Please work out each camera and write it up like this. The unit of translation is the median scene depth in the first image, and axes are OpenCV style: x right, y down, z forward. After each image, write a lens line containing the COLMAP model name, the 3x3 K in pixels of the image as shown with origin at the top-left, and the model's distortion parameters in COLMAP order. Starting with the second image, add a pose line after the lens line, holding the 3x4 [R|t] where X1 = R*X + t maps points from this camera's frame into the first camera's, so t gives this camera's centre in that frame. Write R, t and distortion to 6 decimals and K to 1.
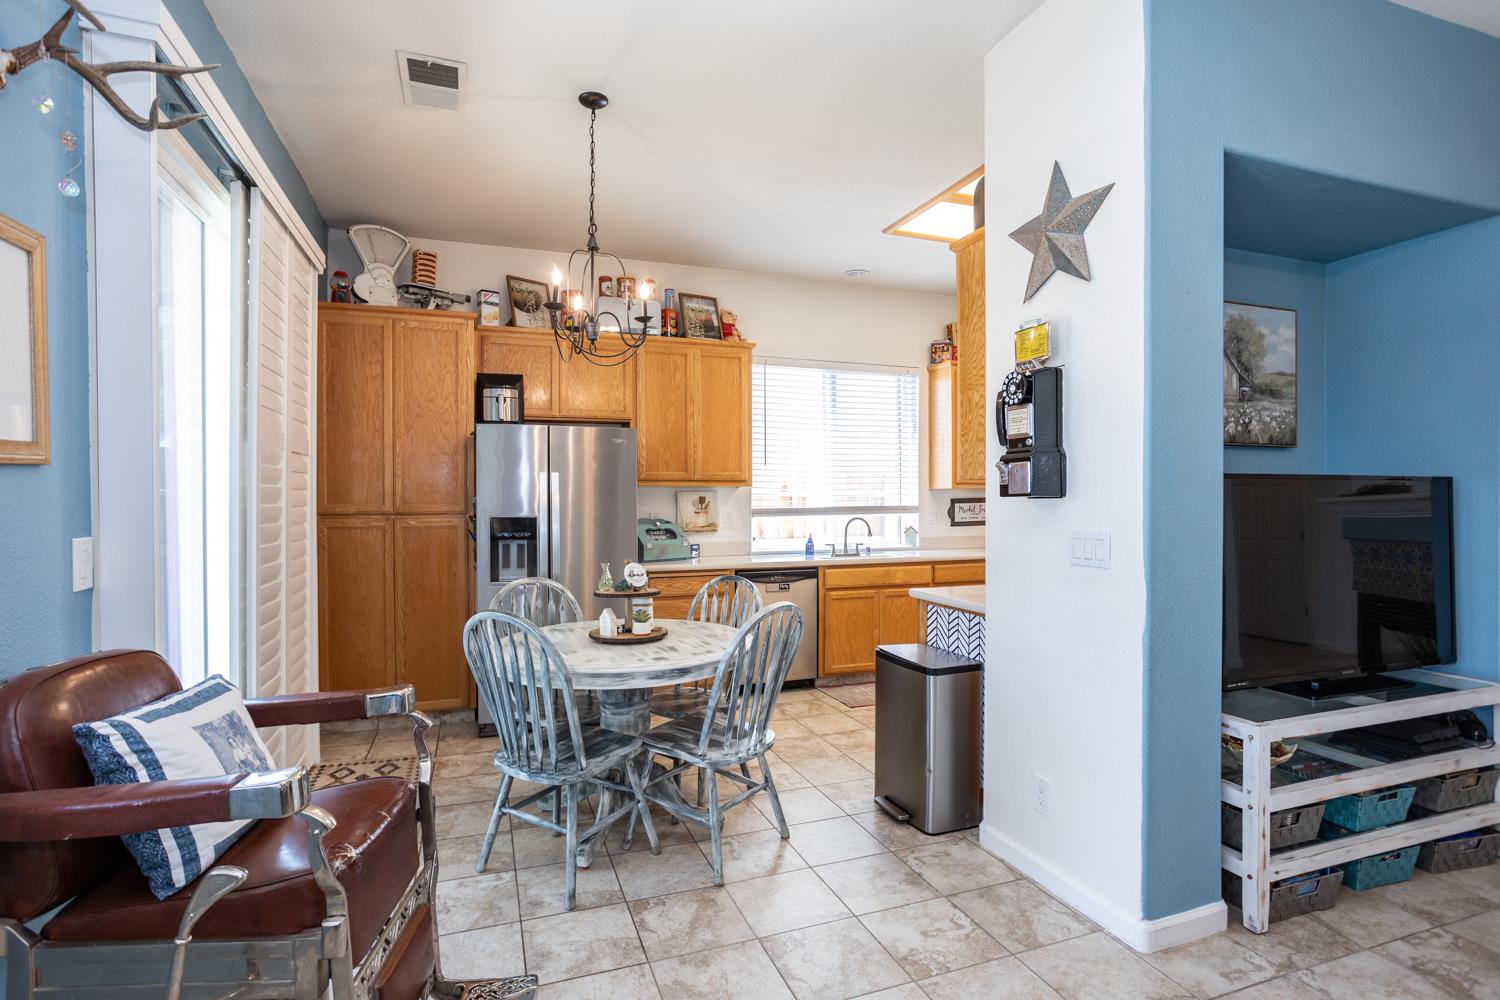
lens RADIAL K [[726.3, 0, 746.3], [0, 726.3, 498.2], [0, 0, 1]] dist [-0.053899, 0.033643]
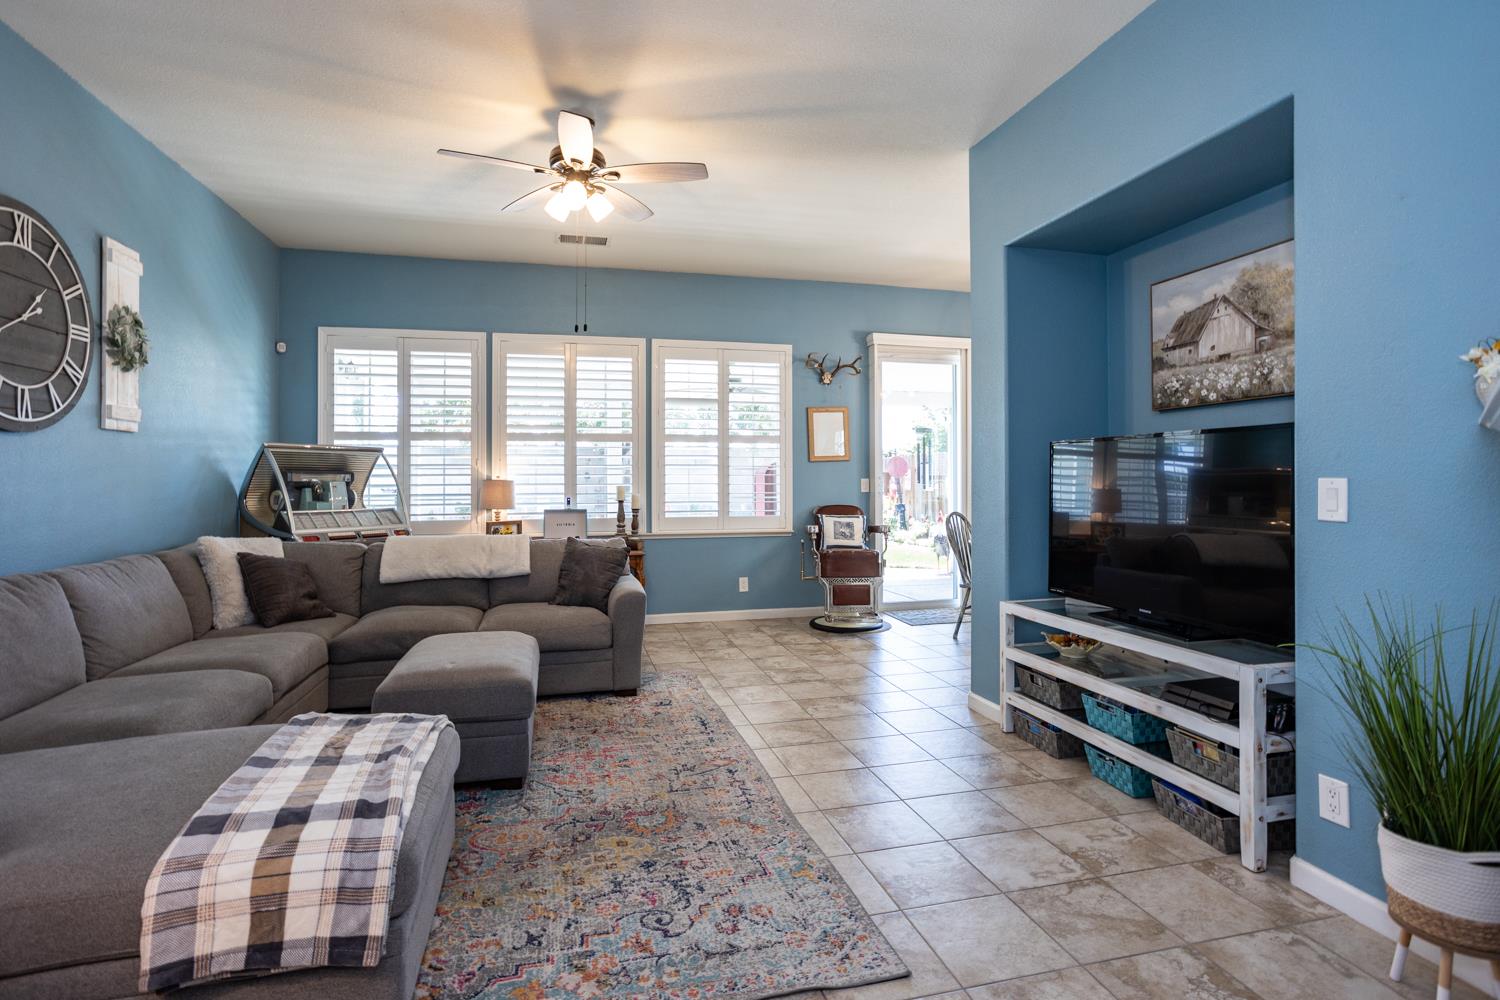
lens RADIAL K [[726.3, 0, 746.3], [0, 726.3, 498.2], [0, 0, 1]] dist [-0.053899, 0.033643]
pose [[-0.102450, 0.025926, -0.994400, 2.140477], [0.006006, 0.999658, 0.025444, 0.036884], [0.994720, -0.003366, -0.102571, 0.523510]]
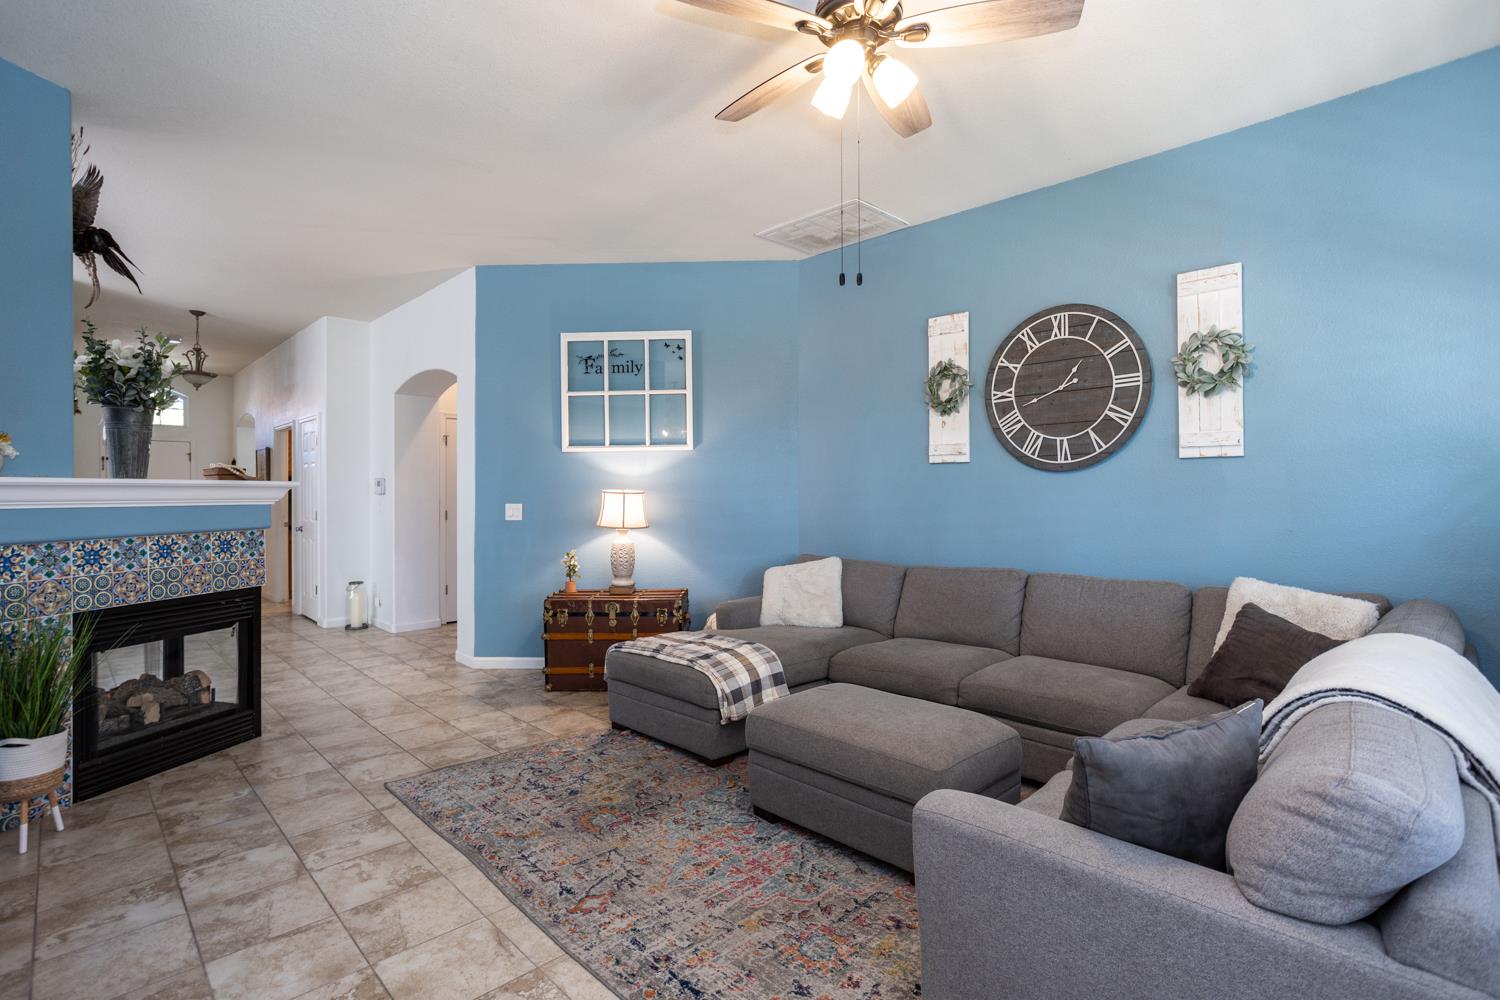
lens RADIAL K [[725.5, 0, 737.4], [0, 725.5, 486.4], [0, 0, 1]] dist [-0.057667, 0.036785]
pose [[-0.398223, 0.007672, 0.917257, -0.067843], [-0.001063, 0.999960, -0.008825, 0.001388], [-0.917288, -0.004489, -0.398199, 0.543426]]
